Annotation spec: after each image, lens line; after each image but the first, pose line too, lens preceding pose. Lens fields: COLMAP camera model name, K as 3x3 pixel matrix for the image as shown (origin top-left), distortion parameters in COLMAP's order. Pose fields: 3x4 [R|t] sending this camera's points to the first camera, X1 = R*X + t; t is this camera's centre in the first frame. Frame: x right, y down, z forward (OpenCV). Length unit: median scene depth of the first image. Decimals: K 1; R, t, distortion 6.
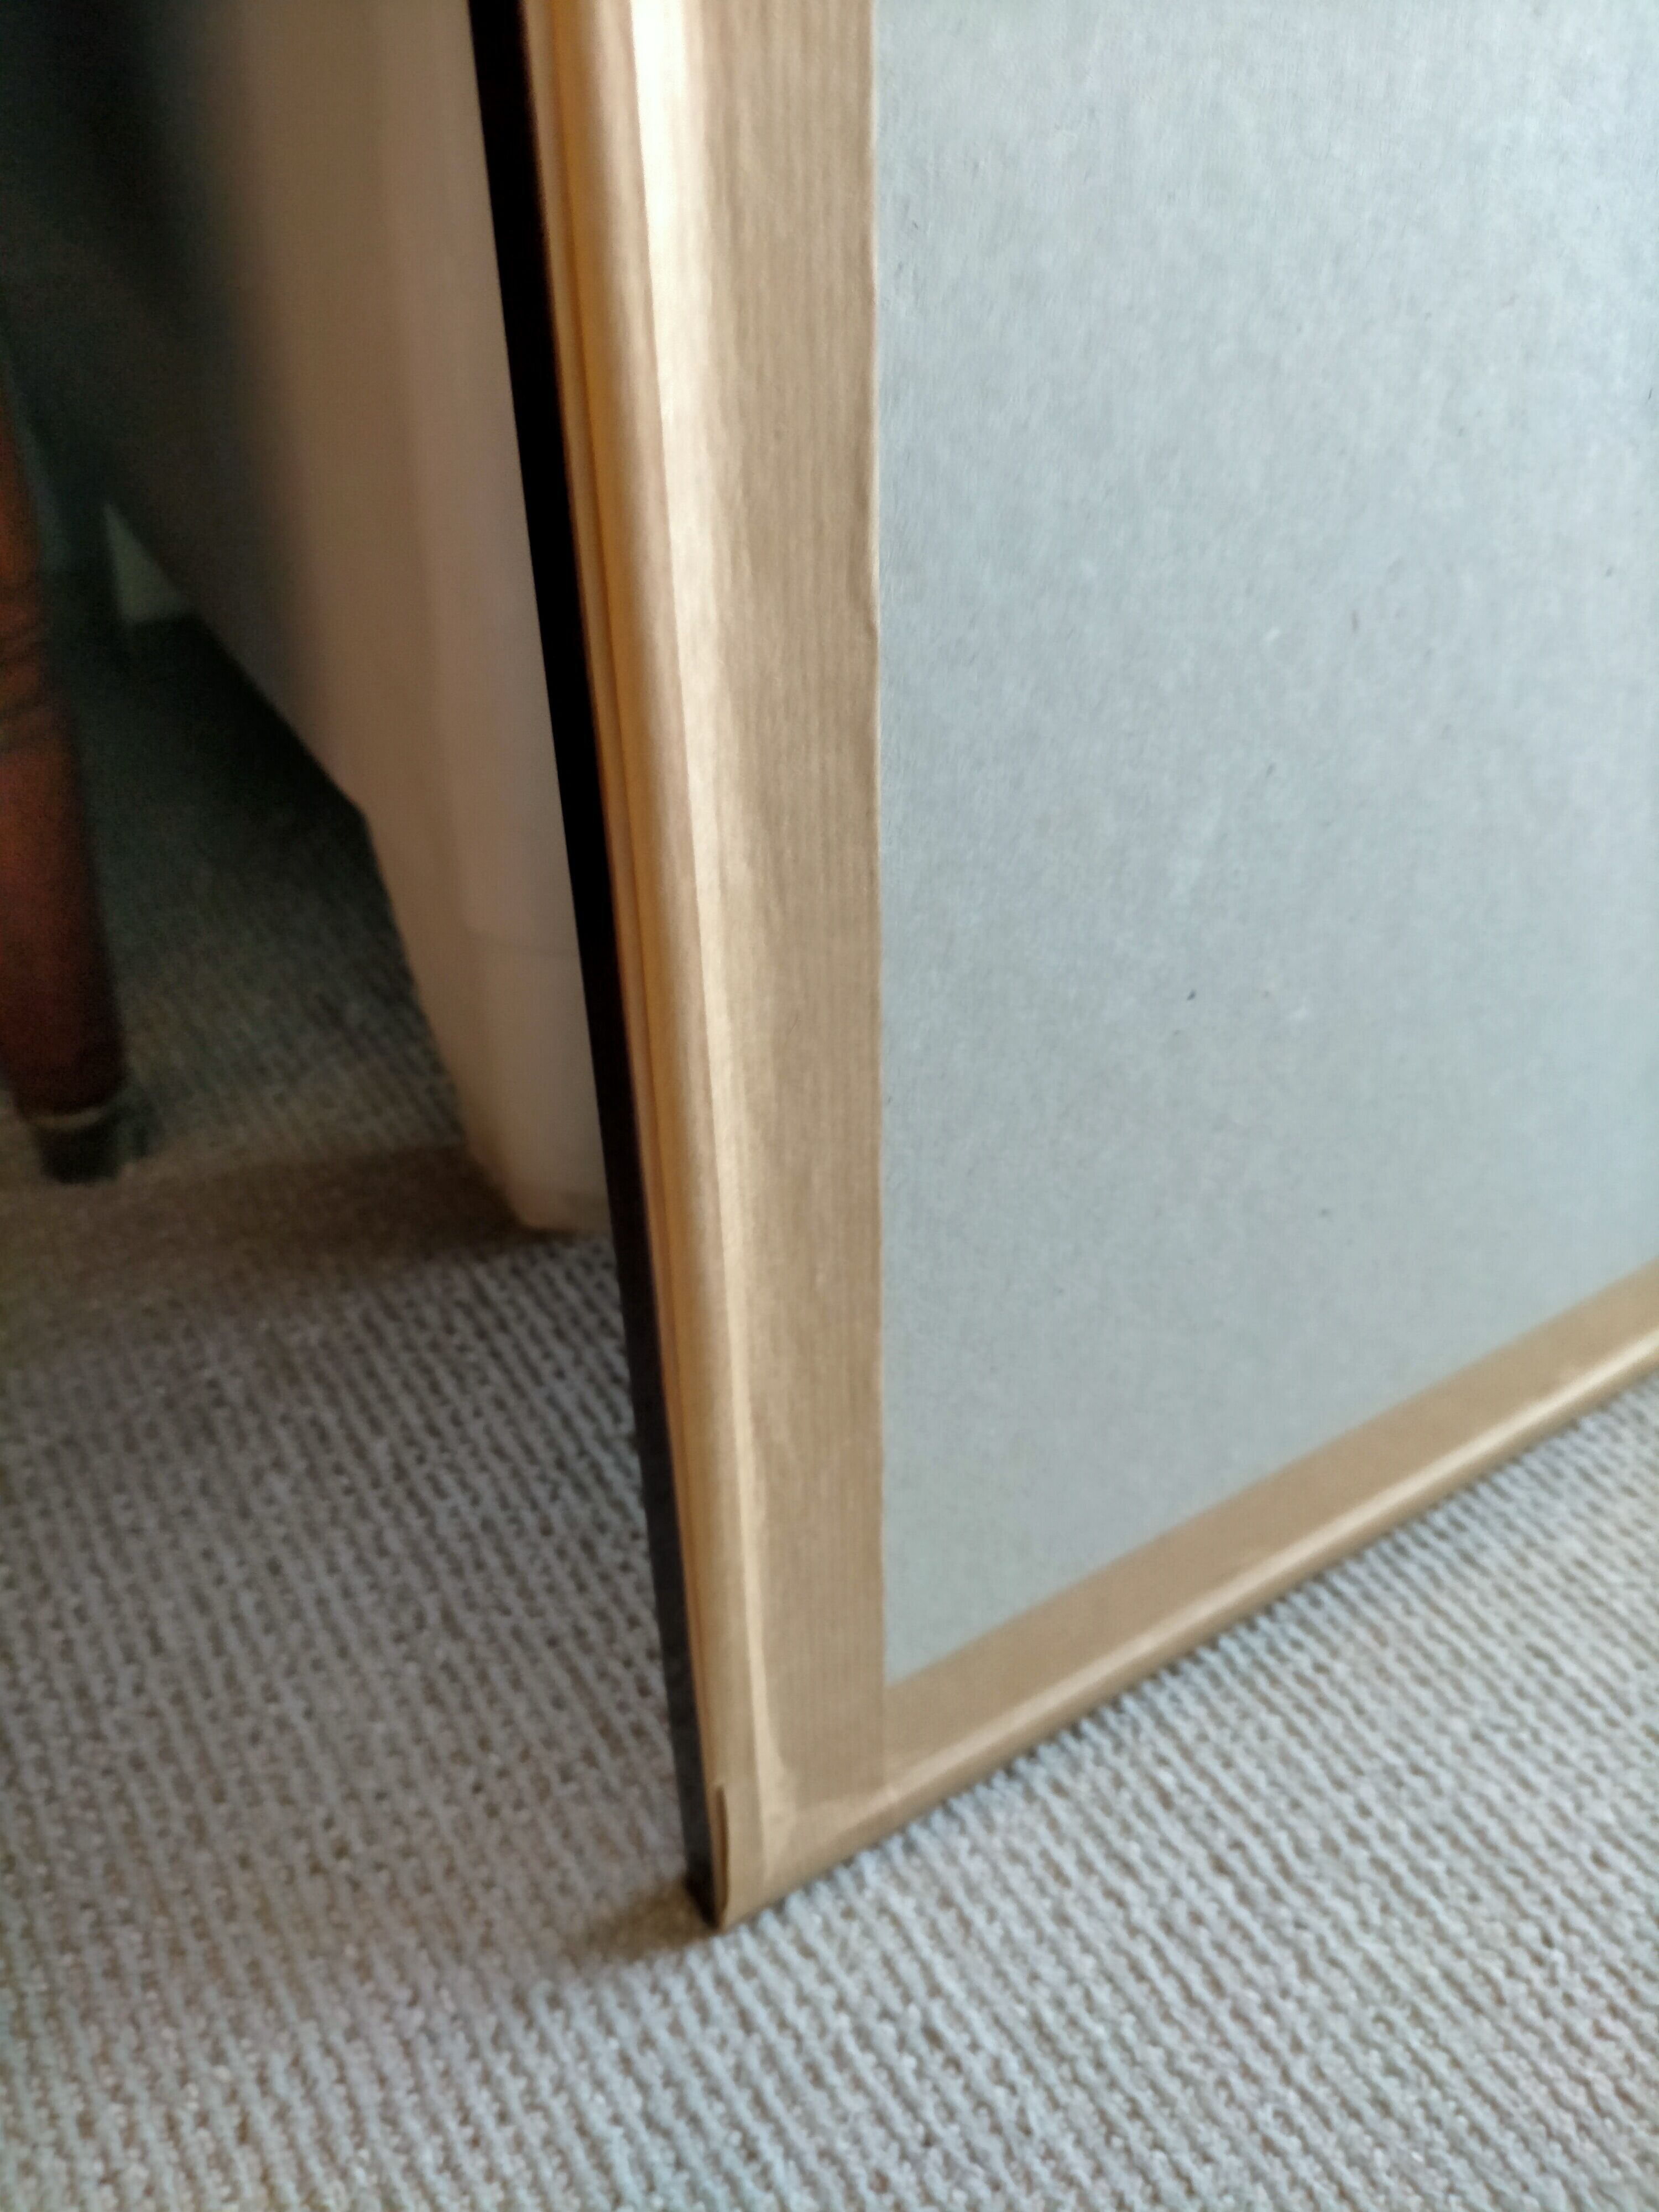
lens RADIAL K [[1726.4, 0, 829.5], [0, 1726.4, 1106.0], [0, 0, 1]] dist [-0.027677, -0.003601]
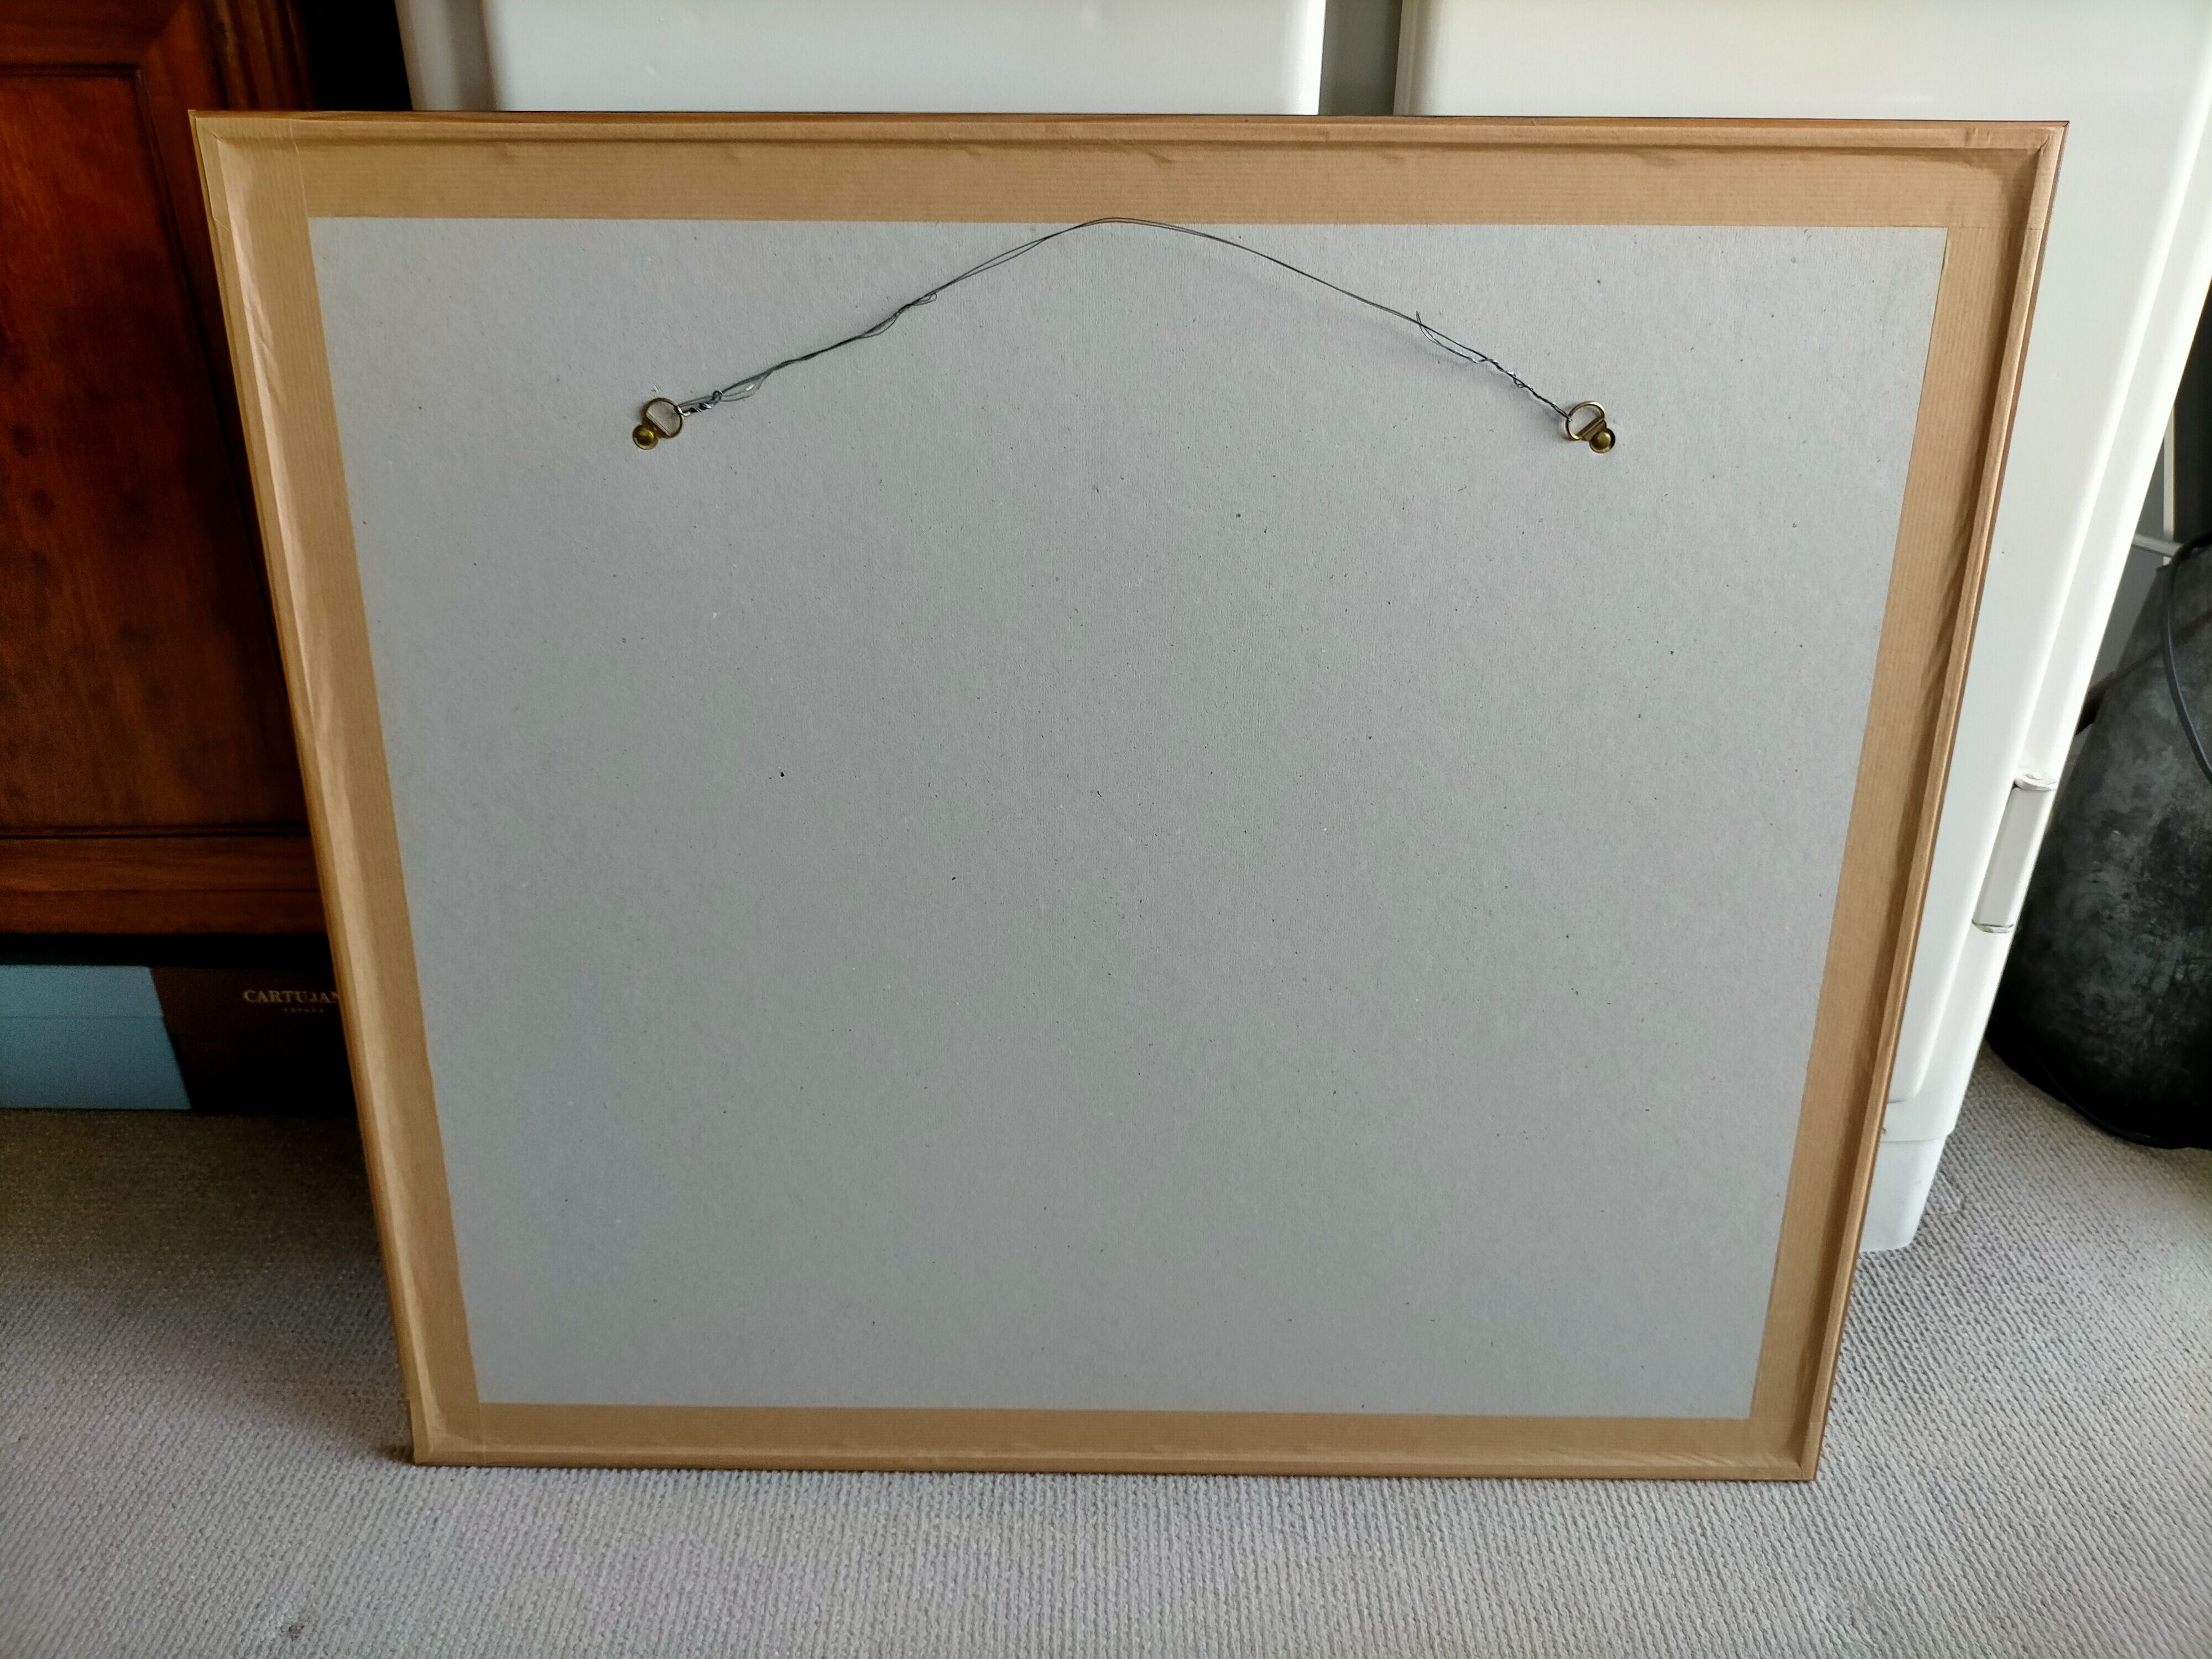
lens RADIAL K [[1690.3, 0, 1106.0], [0, 1690.3, 829.5], [0, 0, 1]] dist [0.004790, -0.002306]
pose [[0.834153, 0.214832, -0.507972, 2.123633], [-0.323887, 0.936286, -0.135889, -0.516719], [0.446414, 0.277878, 0.850587, -1.220203]]
